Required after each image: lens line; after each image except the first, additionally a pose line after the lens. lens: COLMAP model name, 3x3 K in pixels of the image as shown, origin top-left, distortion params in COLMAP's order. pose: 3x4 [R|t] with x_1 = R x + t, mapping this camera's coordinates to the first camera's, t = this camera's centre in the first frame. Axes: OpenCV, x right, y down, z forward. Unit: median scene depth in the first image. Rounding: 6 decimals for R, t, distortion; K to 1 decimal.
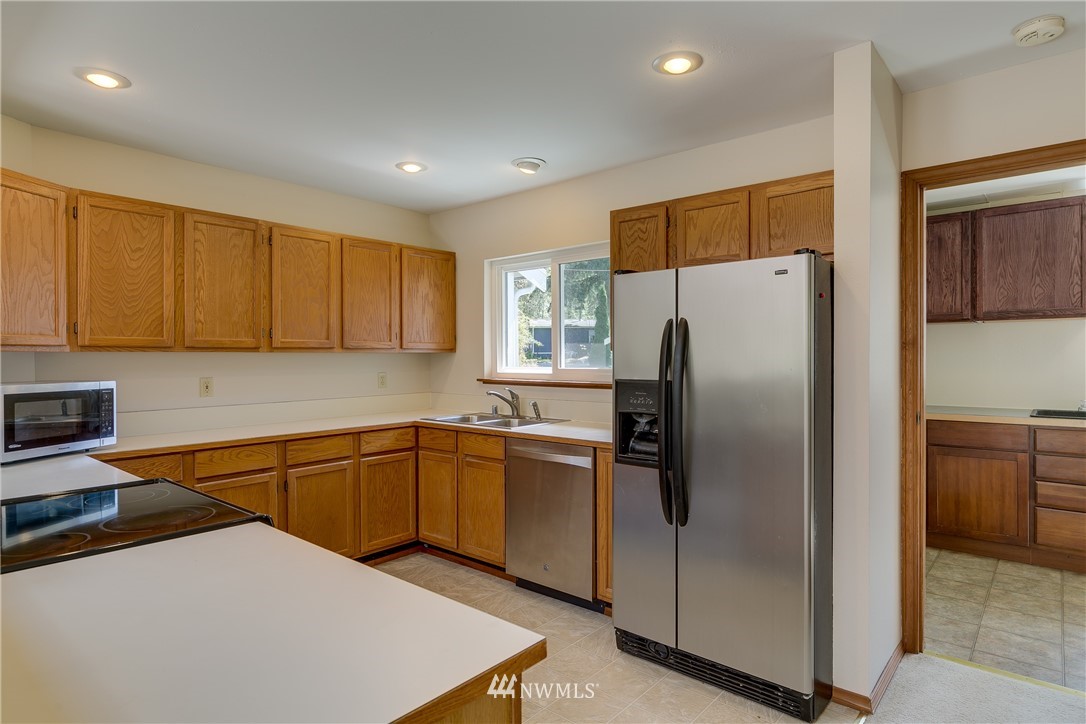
lens RADIAL K [[598.7, 0, 543.8], [0, 598.7, 361.0], [0, 0, 1]] dist [-0.000425, 0.000826]
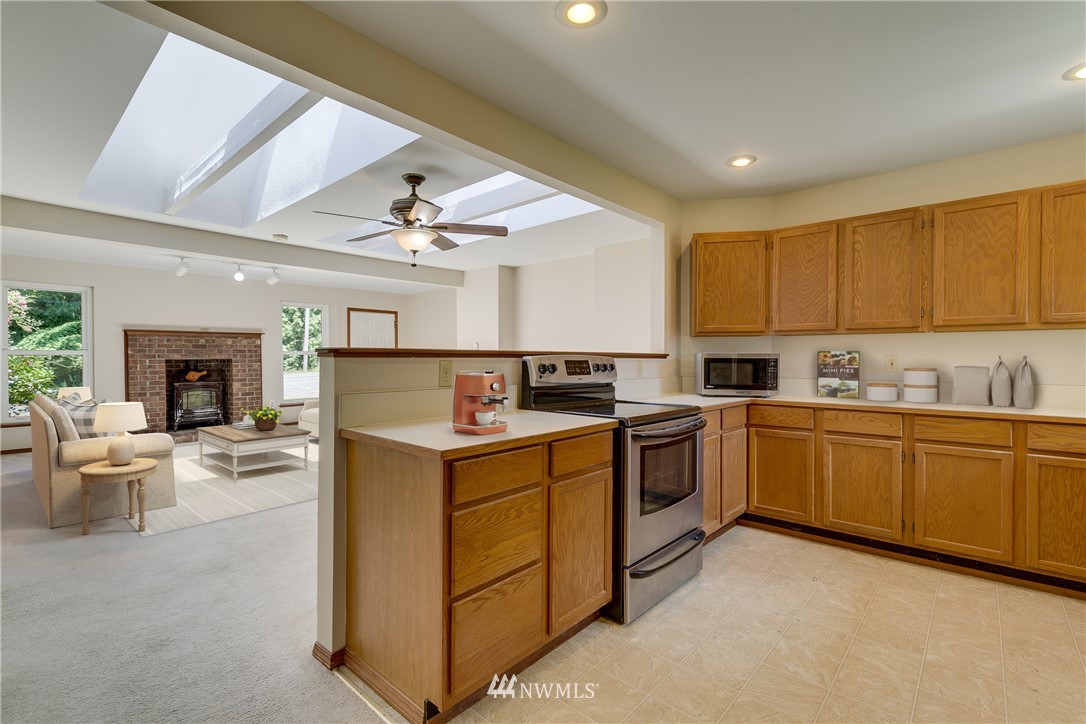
lens RADIAL K [[486.8, 0, 540.4], [0, 486.8, 360.5], [0, 0, 1]] dist [0.011320, -0.002372]
pose [[-0.018314, 0.010368, -0.999779, 0.413272], [-0.013415, 0.999854, 0.010615, 0.037624], [0.999742, 0.013606, -0.018172, 0.351351]]
